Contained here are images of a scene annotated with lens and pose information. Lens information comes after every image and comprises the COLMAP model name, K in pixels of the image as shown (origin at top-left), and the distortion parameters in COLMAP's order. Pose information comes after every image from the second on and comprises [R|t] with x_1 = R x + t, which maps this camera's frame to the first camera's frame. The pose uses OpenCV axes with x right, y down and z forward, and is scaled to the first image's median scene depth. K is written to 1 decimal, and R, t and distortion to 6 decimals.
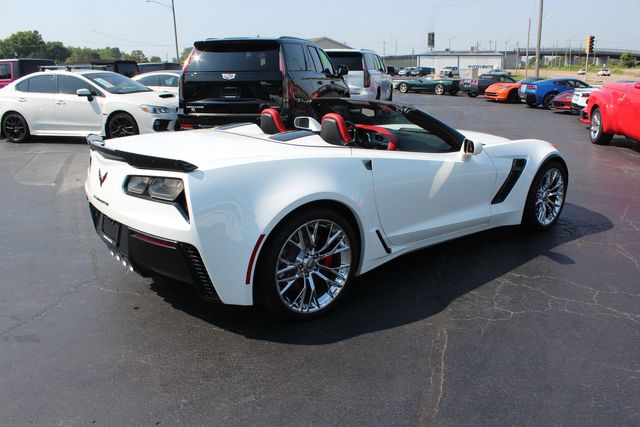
lens RADIAL K [[533.8, 0, 324.6], [0, 533.8, 216.7], [0, 0, 1]] dist [-0.173450, 0.155224]
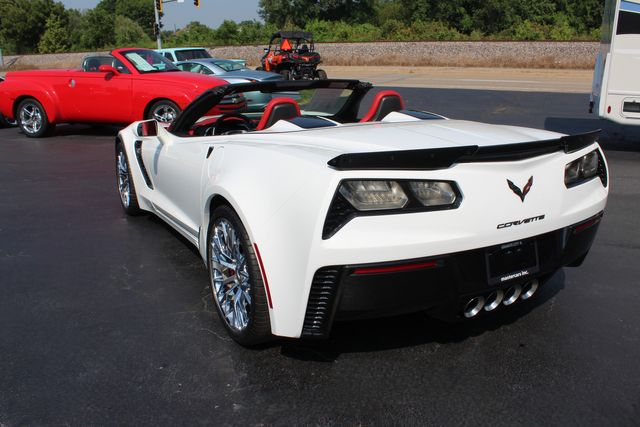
lens RADIAL K [[569.8, 0, 320.0], [0, 569.8, 213.5], [0, 0, 1]] dist [-0.141139, 0.120107]
pose [[0.182417, -0.268562, 0.945832, -0.750296], [0.282426, 0.935745, 0.211228, -0.174918], [-0.941785, 0.228596, 0.246544, 0.677763]]
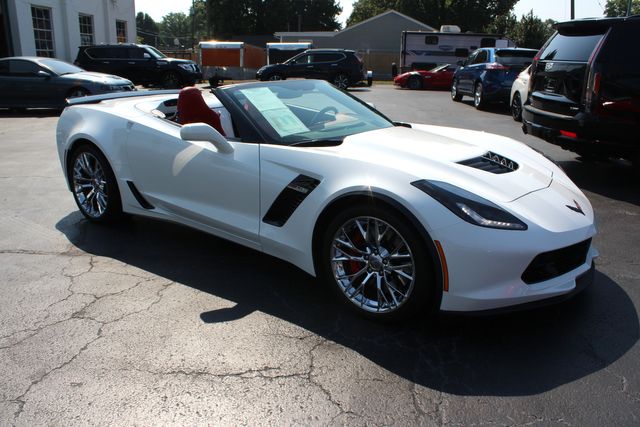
lens RADIAL K [[555.0, 0, 328.2], [0, 555.0, 221.4], [0, 0, 1]] dist [-0.177390, 0.158483]
pose [[0.232114, 0.290579, -0.928271, 0.943067], [-0.278569, 0.934219, 0.222785, -0.199114], [0.931945, 0.206876, 0.297792, 0.732364]]
